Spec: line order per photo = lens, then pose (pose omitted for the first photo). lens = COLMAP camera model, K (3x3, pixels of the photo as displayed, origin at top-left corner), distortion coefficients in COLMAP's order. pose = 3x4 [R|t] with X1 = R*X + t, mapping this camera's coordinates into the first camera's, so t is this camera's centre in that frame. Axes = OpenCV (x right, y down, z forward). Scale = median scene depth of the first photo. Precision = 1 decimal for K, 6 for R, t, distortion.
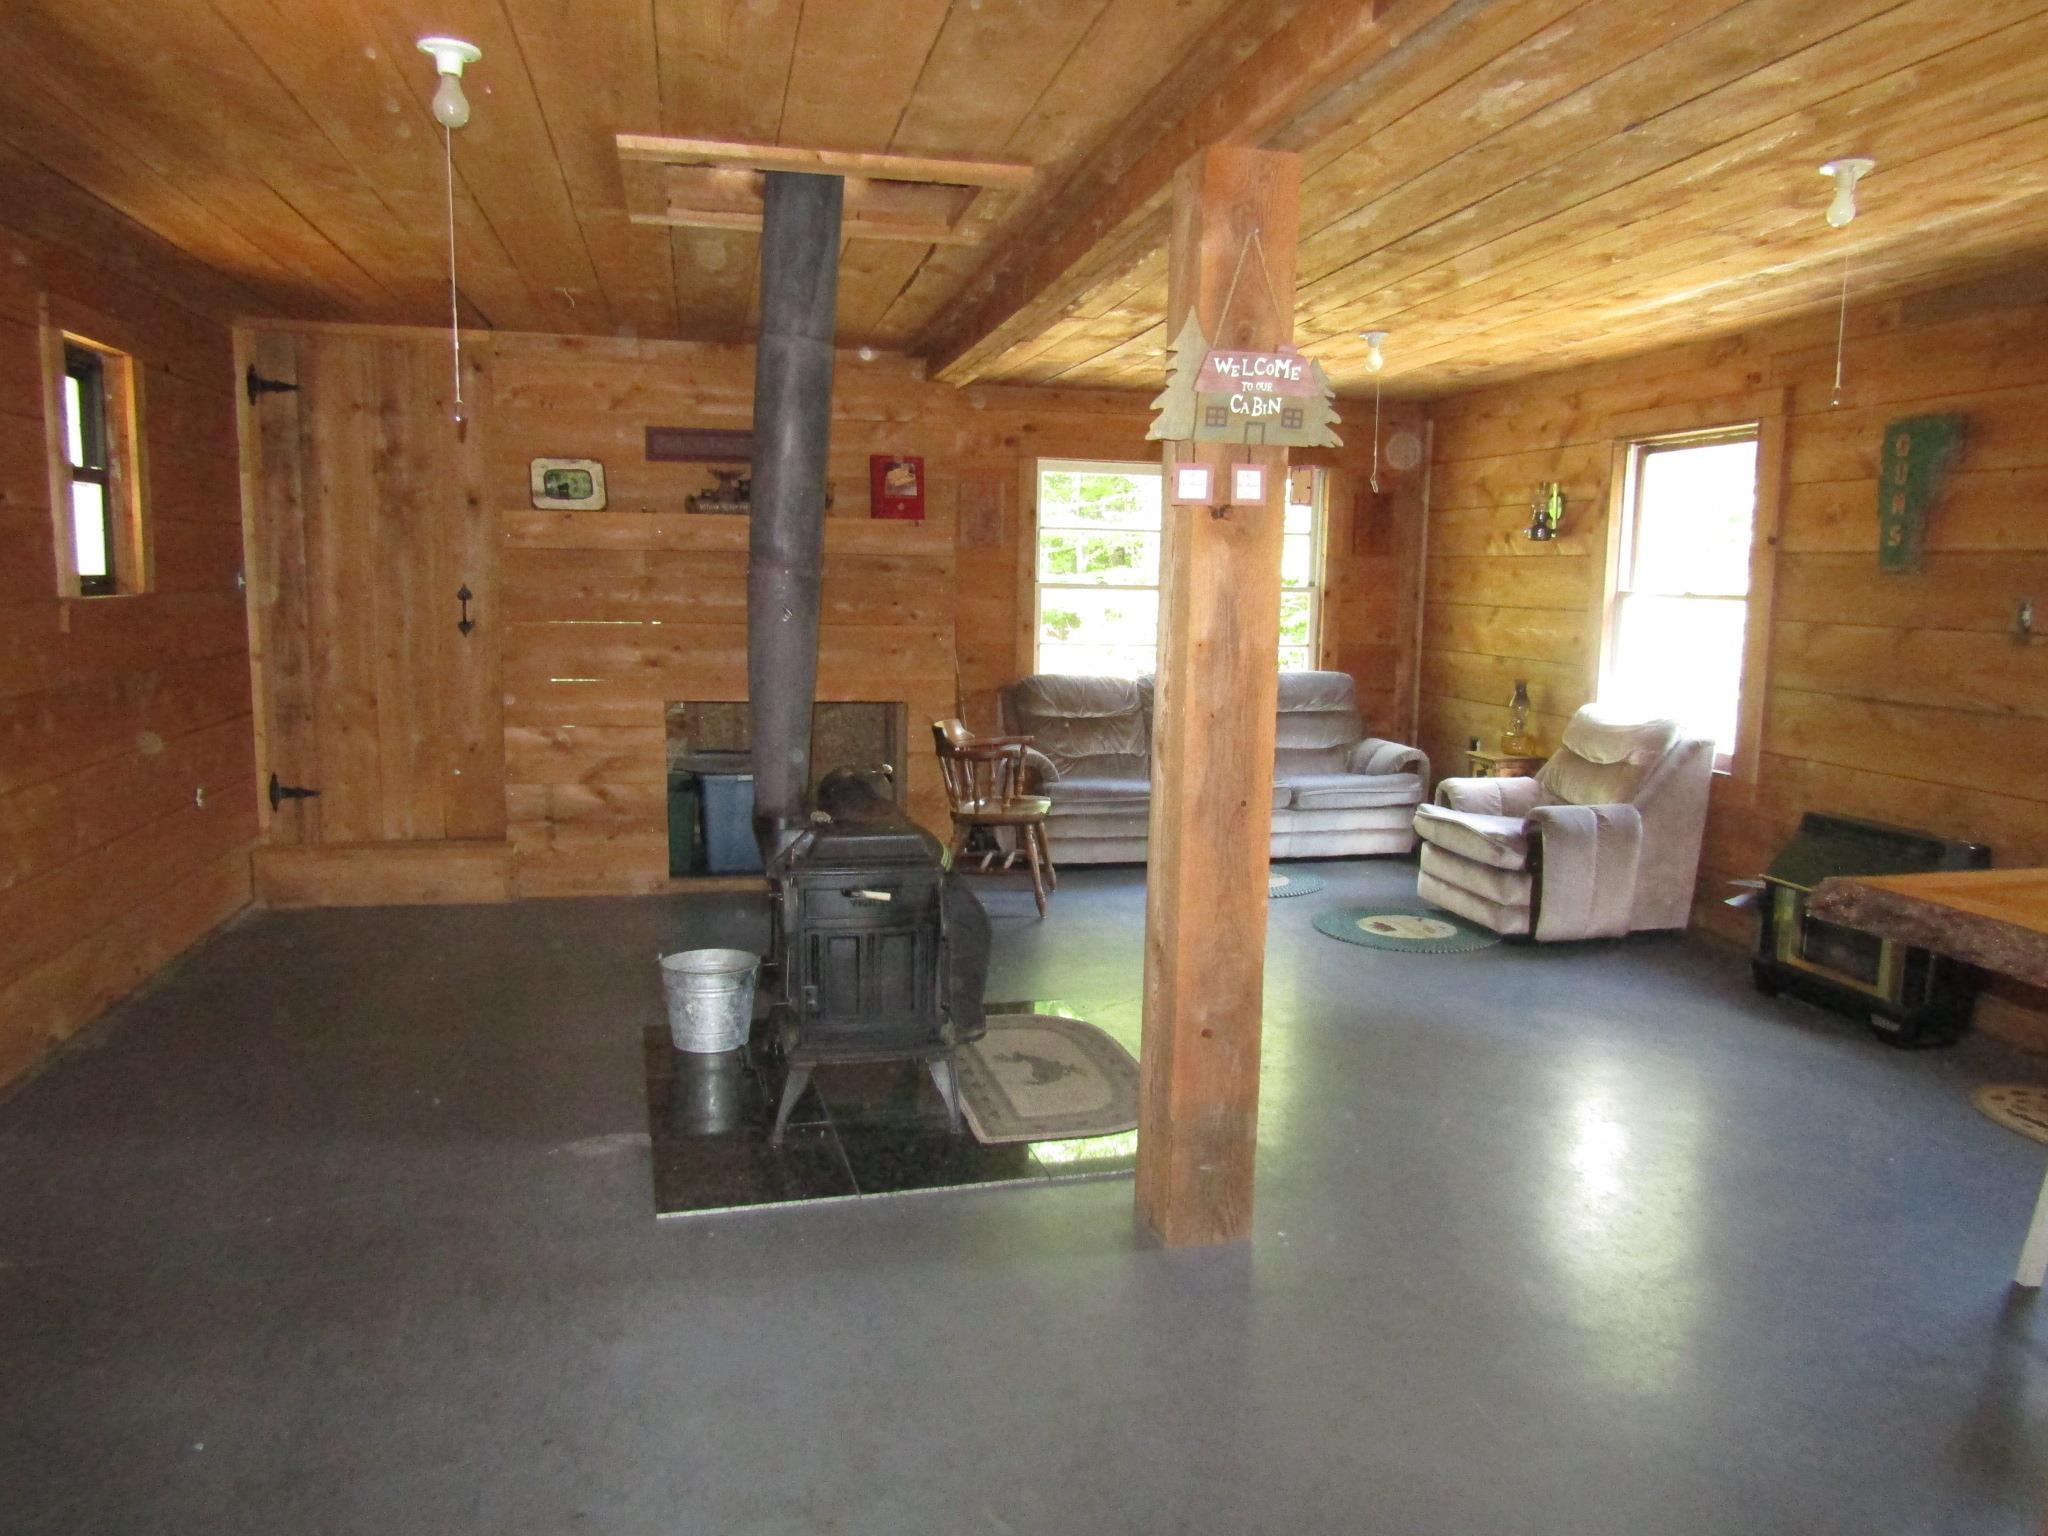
lens RADIAL K [[1451.4, 0, 1036.0], [0, 1451.4, 778.4], [0, 0, 1]] dist [-0.011525, -0.000976]
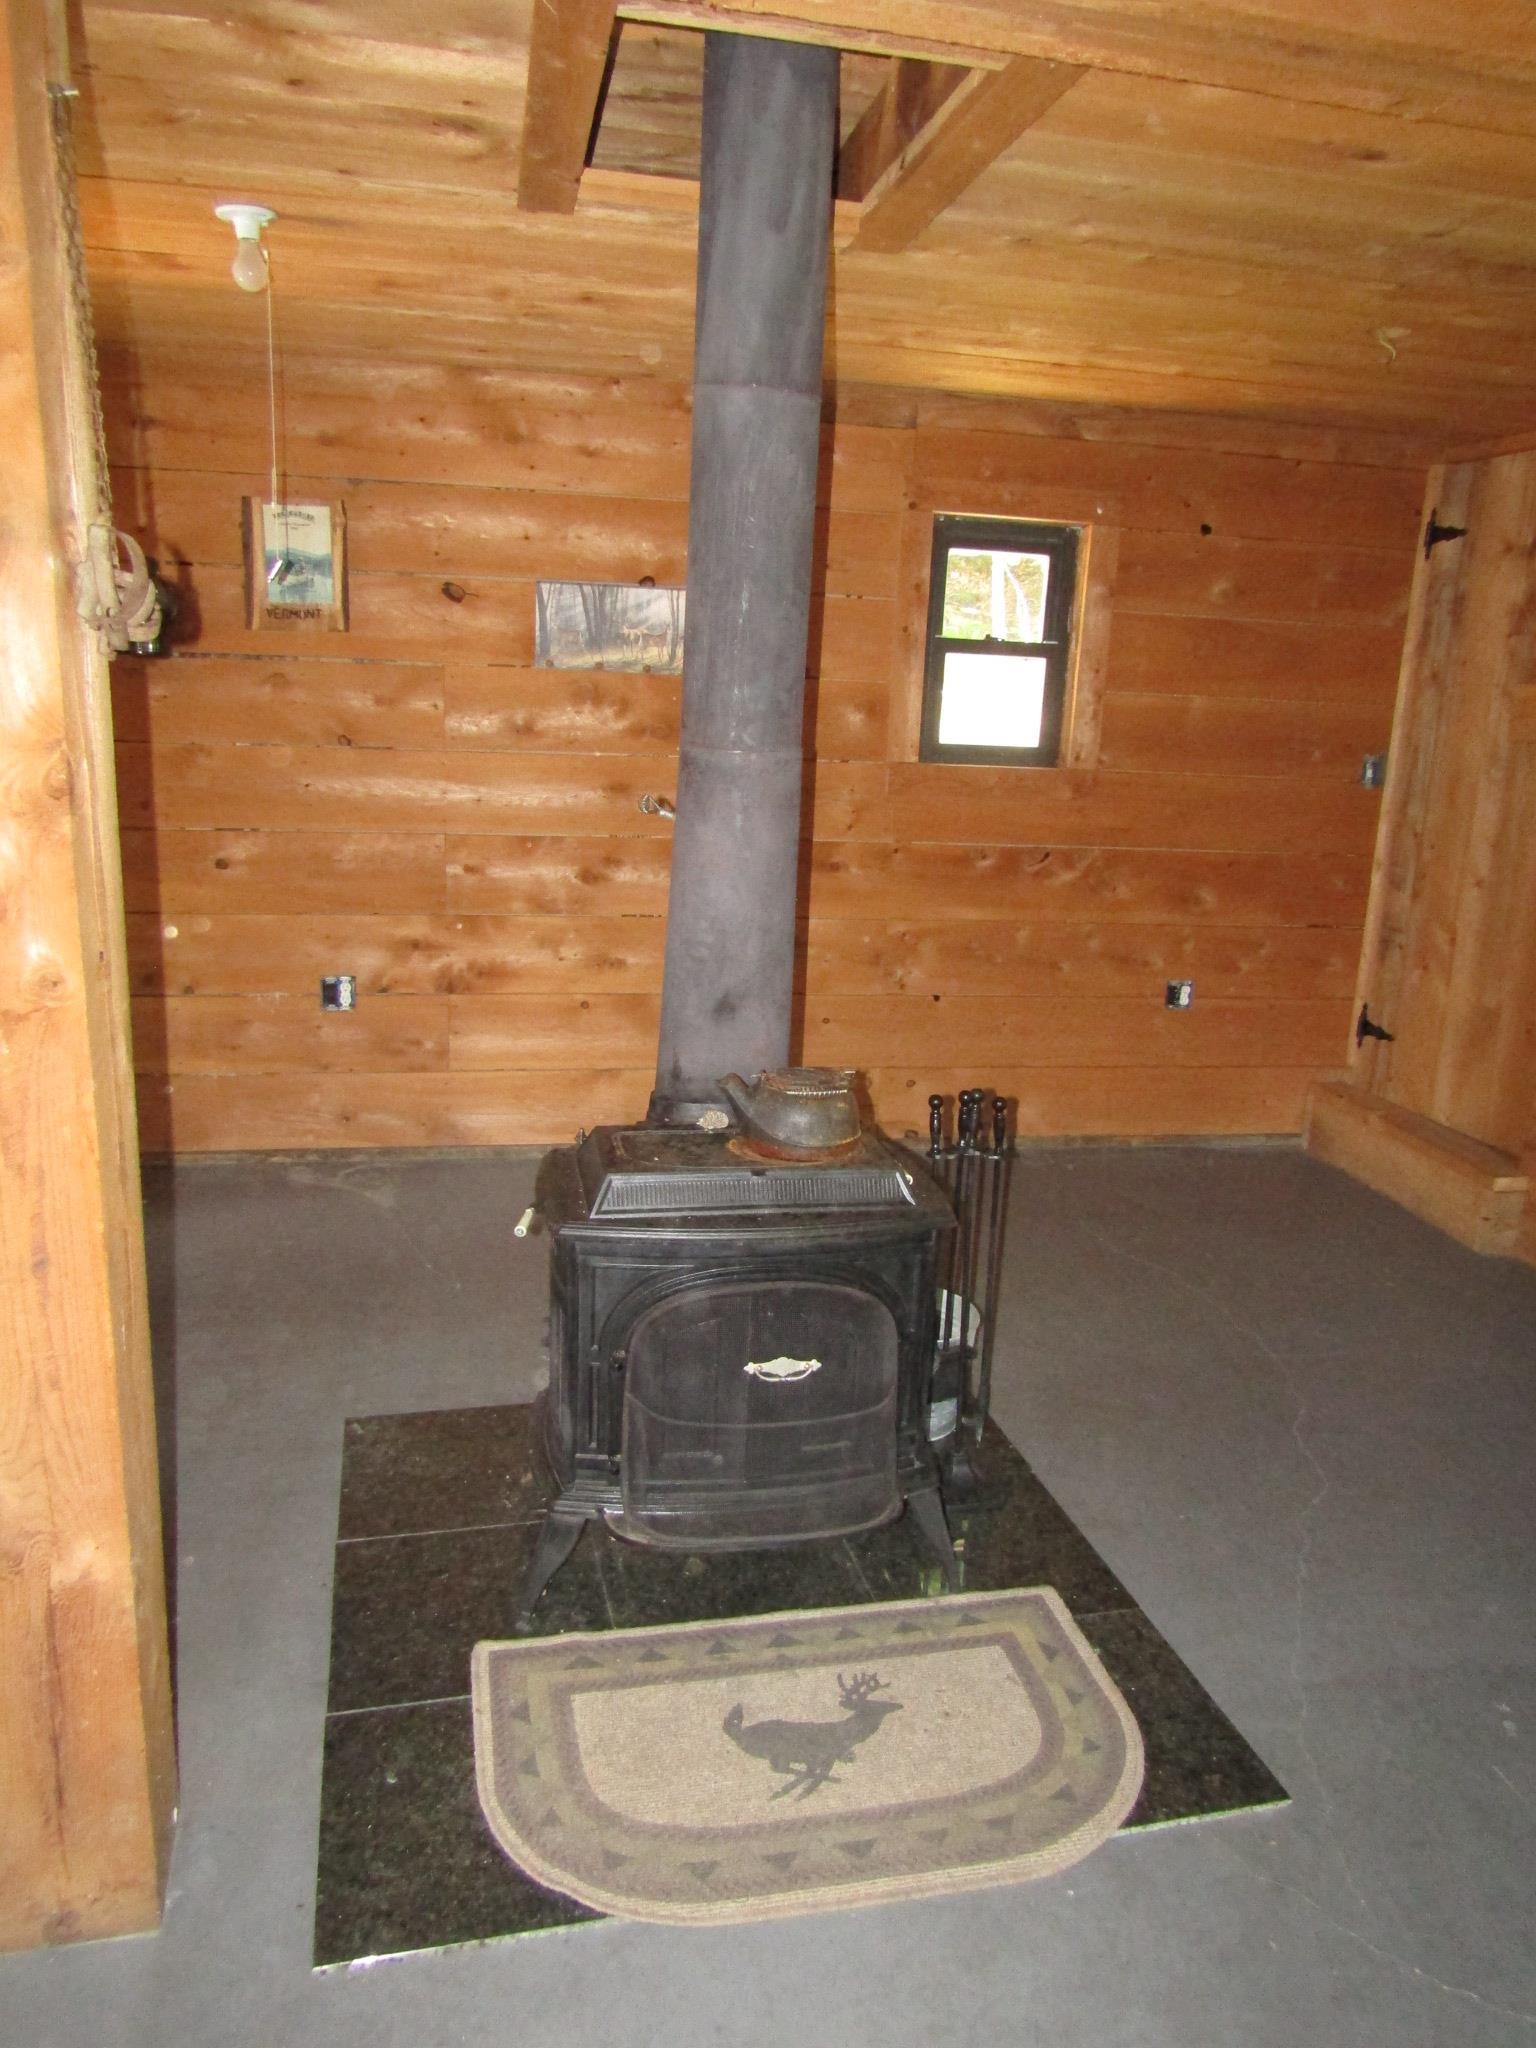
lens RADIAL K [[1451.4, 0, 764.7], [0, 1451.4, 1029.5], [0, 0, 1]] dist [-0.011525, -0.000976]
pose [[-0.036484, 0.210946, -0.976817, 0.337088], [-0.186713, 0.958816, 0.214032, -0.110047], [0.981737, 0.190194, 0.004404, 0.688539]]
